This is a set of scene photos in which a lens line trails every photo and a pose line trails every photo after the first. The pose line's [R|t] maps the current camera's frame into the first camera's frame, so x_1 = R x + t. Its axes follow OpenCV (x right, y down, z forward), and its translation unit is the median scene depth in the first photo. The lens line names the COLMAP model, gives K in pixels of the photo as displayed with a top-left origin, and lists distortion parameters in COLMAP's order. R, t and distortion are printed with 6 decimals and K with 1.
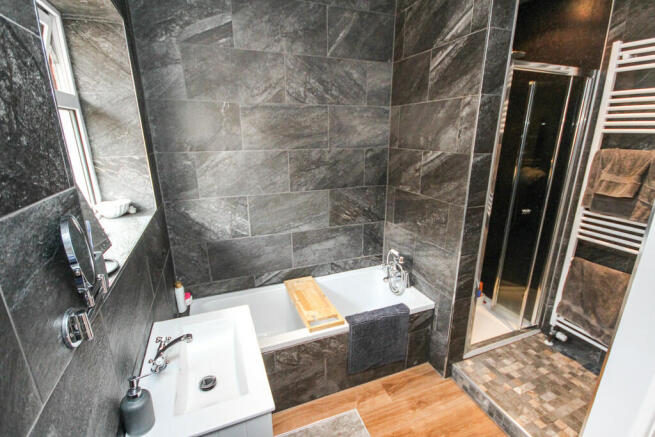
lens RADIAL K [[303.6, 0, 327.5], [0, 303.6, 218.5], [0, 0, 1]] dist [-0.000502, -0.008947]
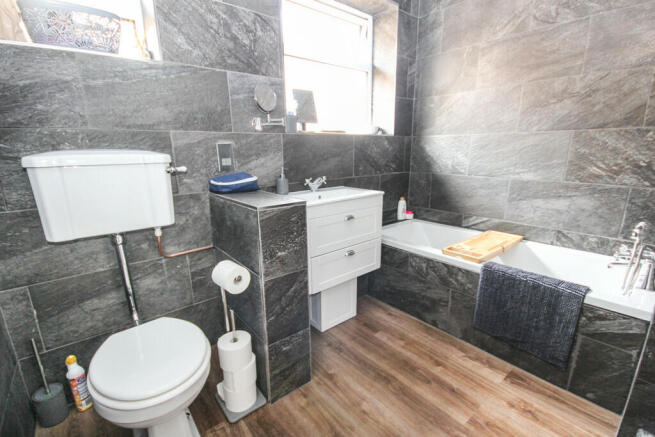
lens RADIAL K [[303.6, 0, 327.5], [0, 303.6, 218.5], [0, 0, 1]] dist [-0.000502, -0.008947]
pose [[0.308567, 0.217815, -0.925928, 0.615238], [-0.251166, 0.957538, 0.141550, 0.179420], [0.917443, 0.188884, 0.350172, 0.224248]]
